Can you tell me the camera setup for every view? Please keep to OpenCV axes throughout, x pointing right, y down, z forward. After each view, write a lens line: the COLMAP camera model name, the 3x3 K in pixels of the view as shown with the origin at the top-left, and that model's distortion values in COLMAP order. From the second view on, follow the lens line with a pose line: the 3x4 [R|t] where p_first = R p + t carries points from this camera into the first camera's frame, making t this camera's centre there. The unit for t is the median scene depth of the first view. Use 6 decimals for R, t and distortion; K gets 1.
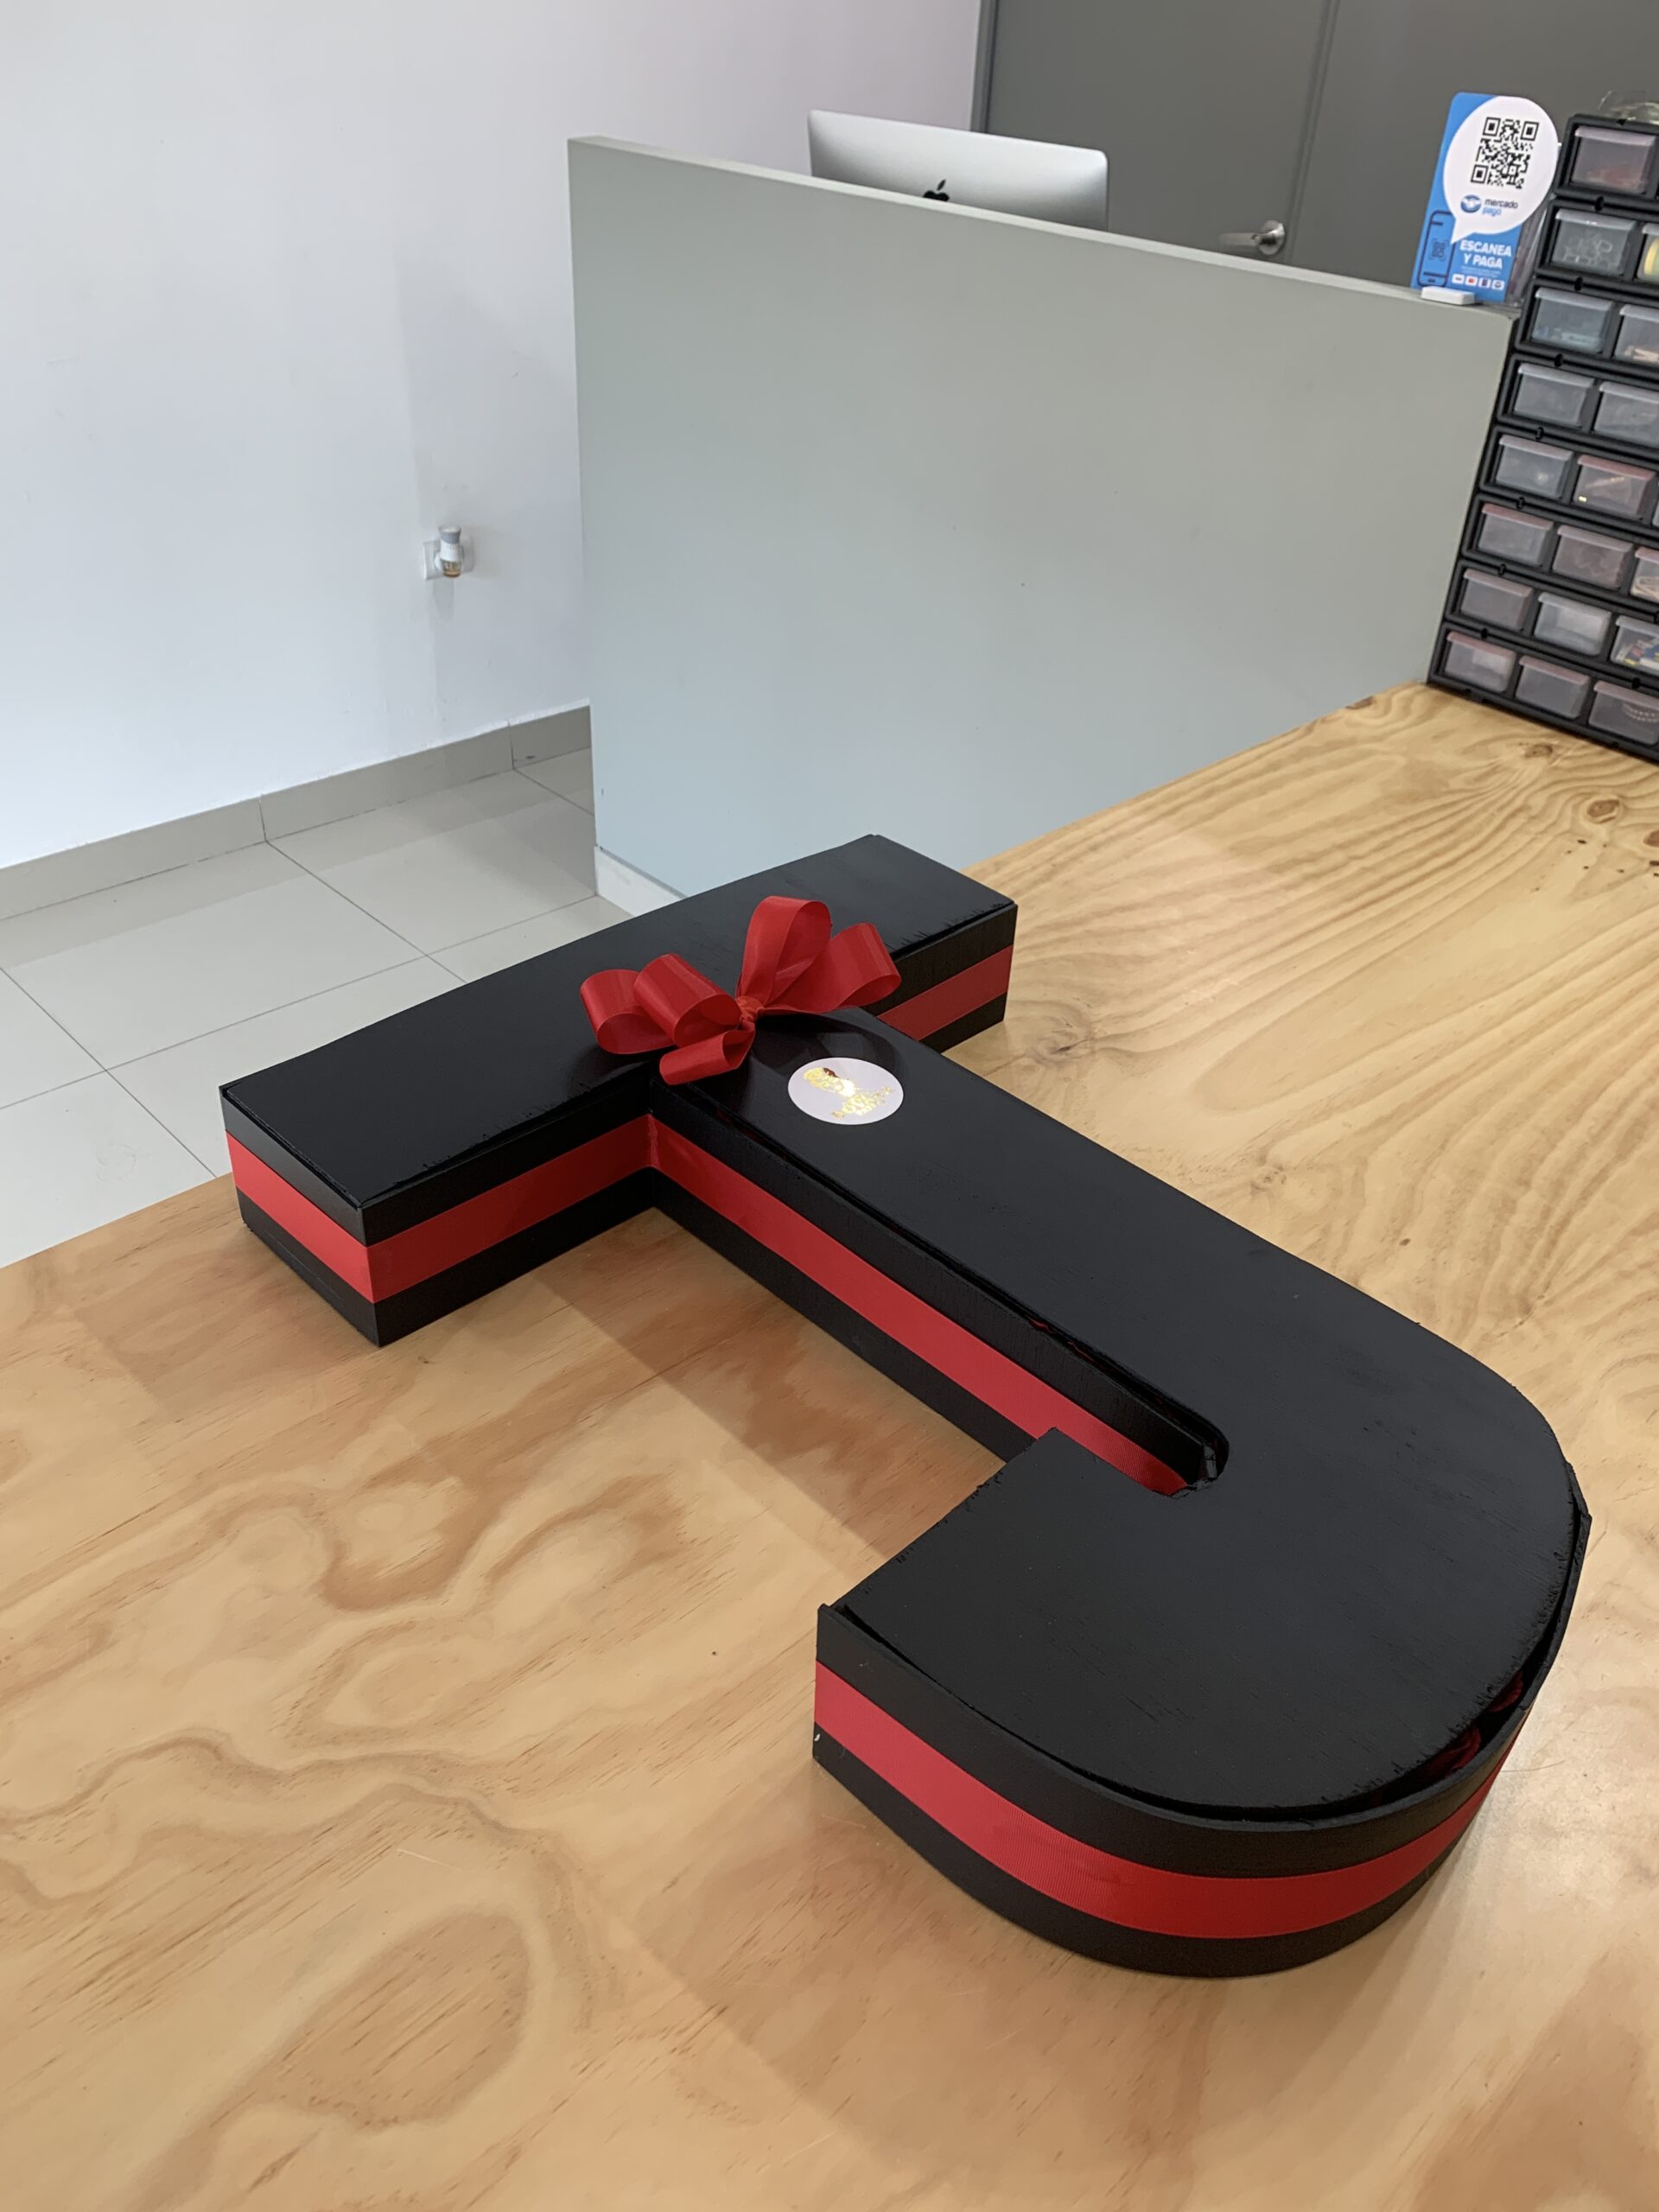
lens RADIAL K [[1639.7, 0, 828.5], [0, 1639.7, 1068.9], [0, 0, 1]] dist [0.076729, -0.188003]
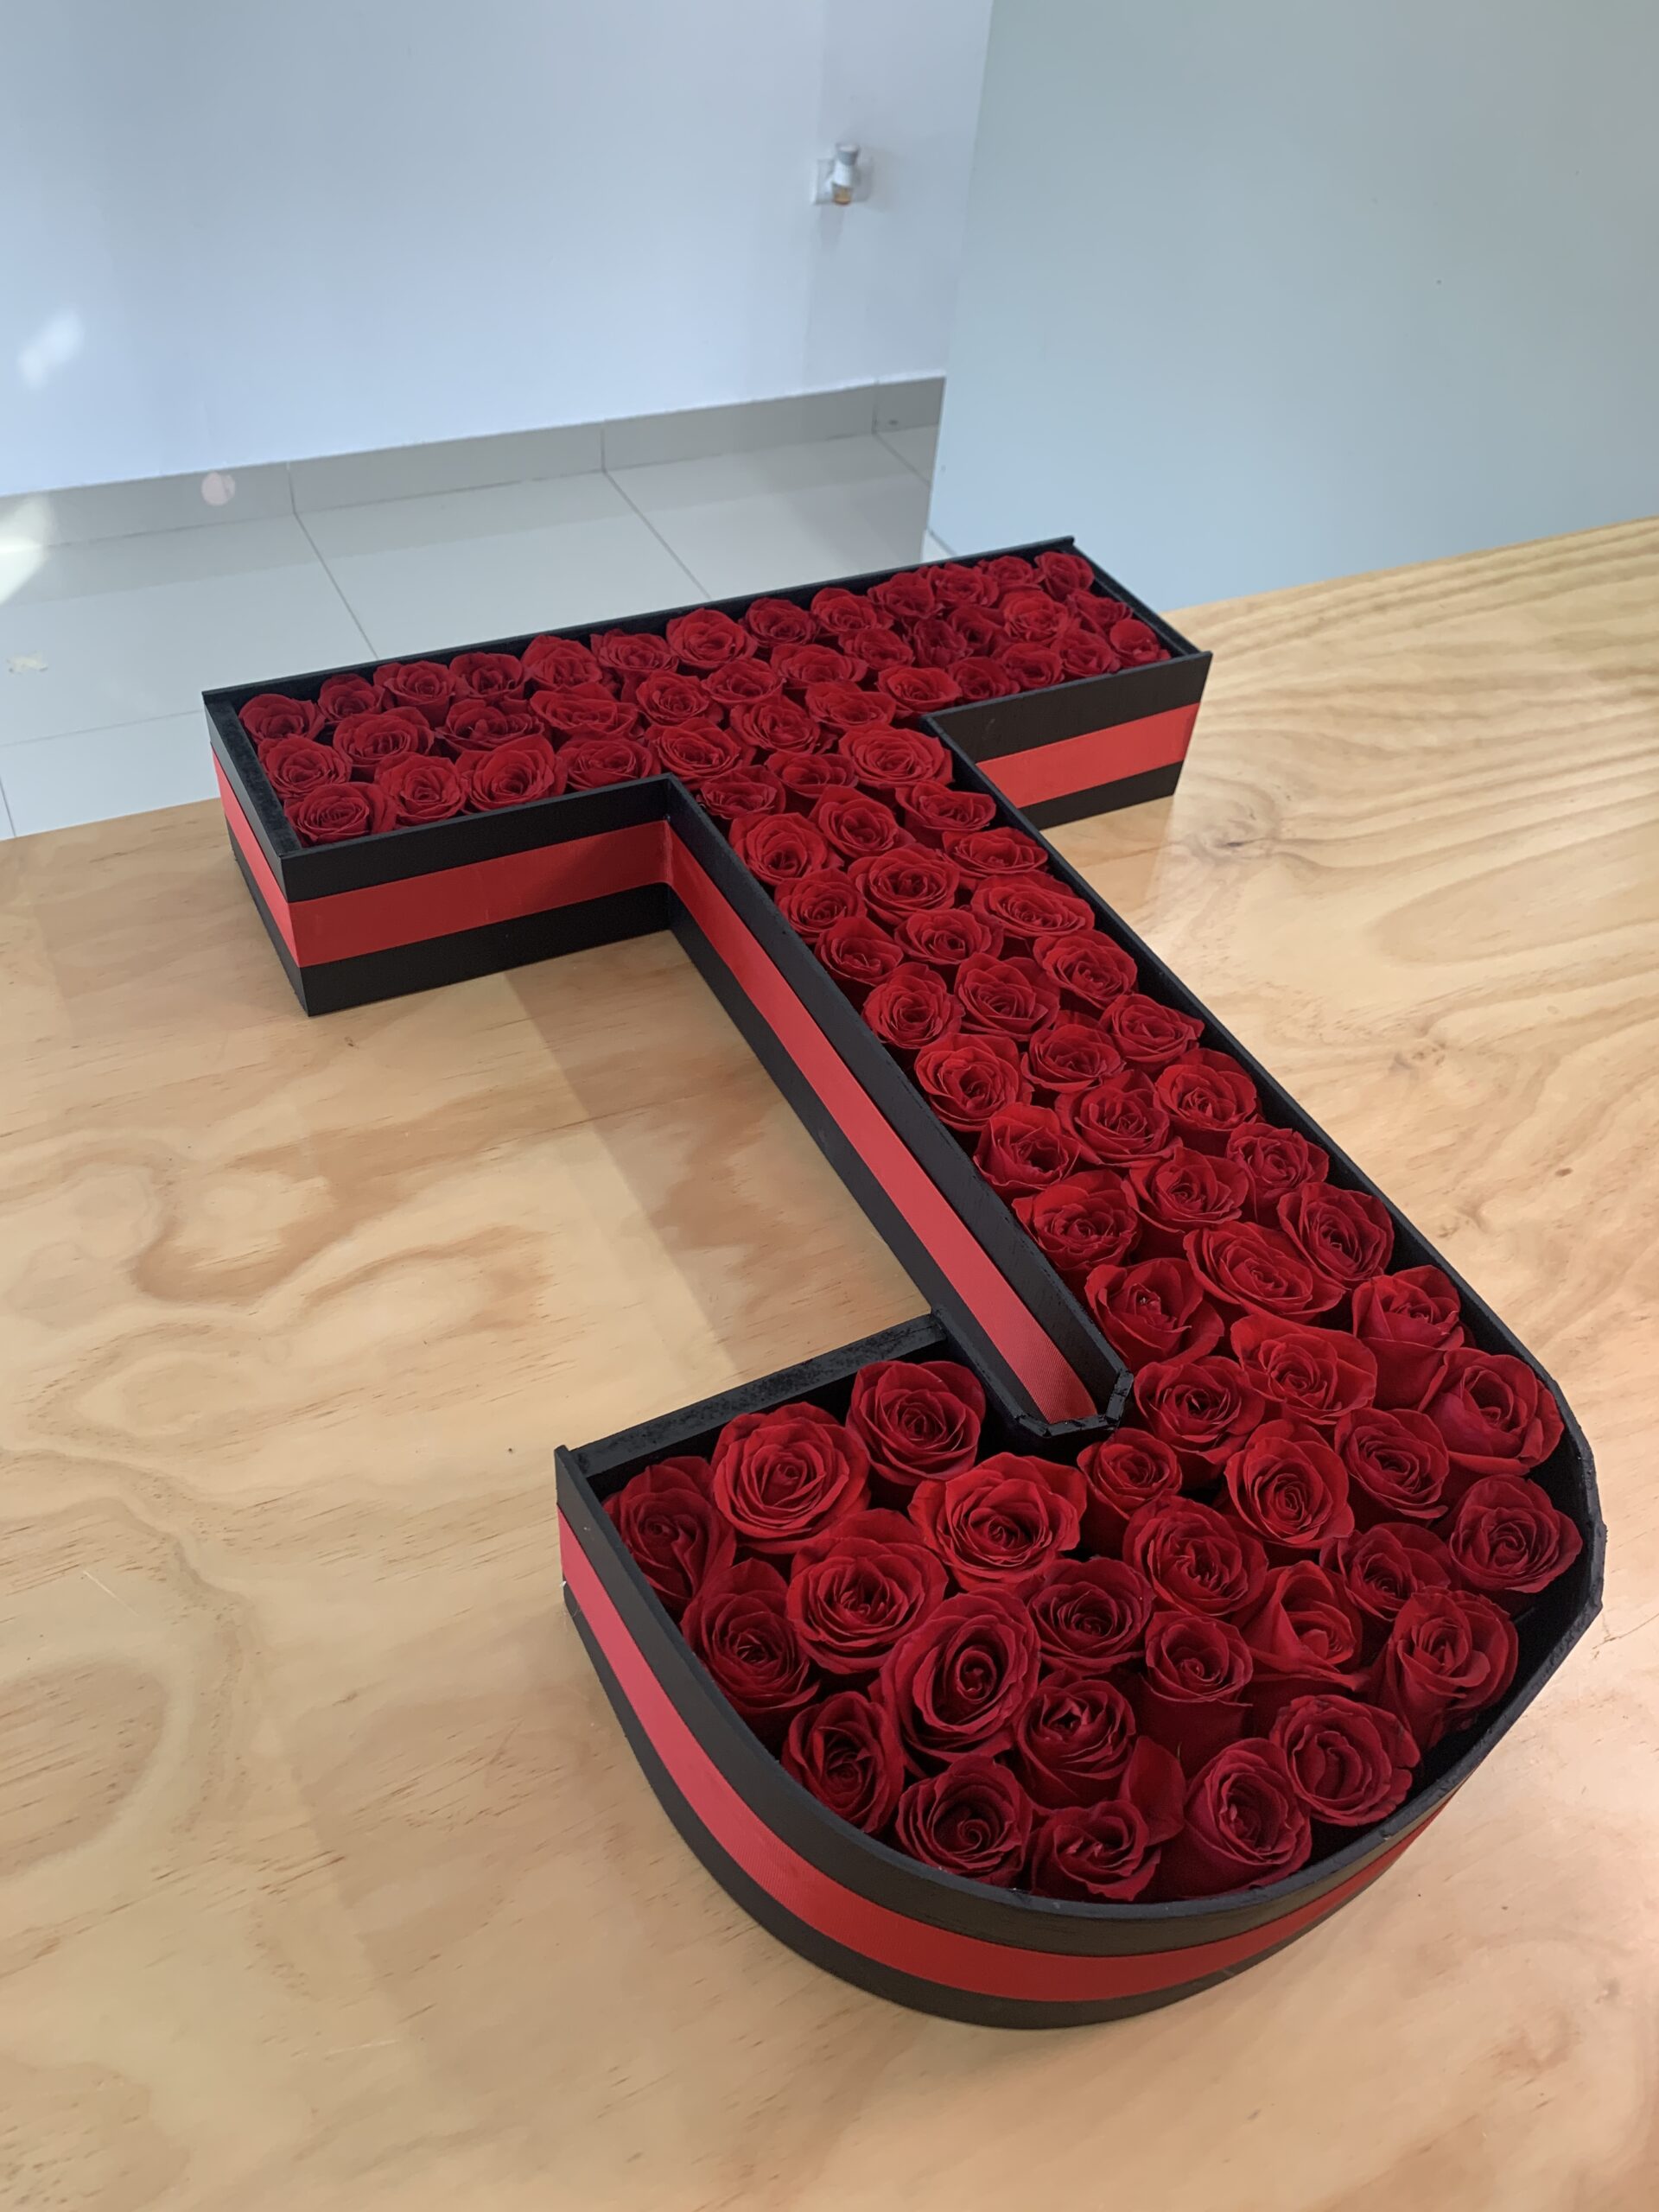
lens RADIAL K [[1639.7, 0, 828.5], [0, 1639.7, 1068.9], [0, 0, 1]] dist [0.076729, -0.188003]
pose [[0.955943, 0.225823, -0.187554, 0.131280], [-0.190983, 0.963646, 0.186848, -0.019192], [0.222930, -0.142797, 0.964319, 0.150780]]
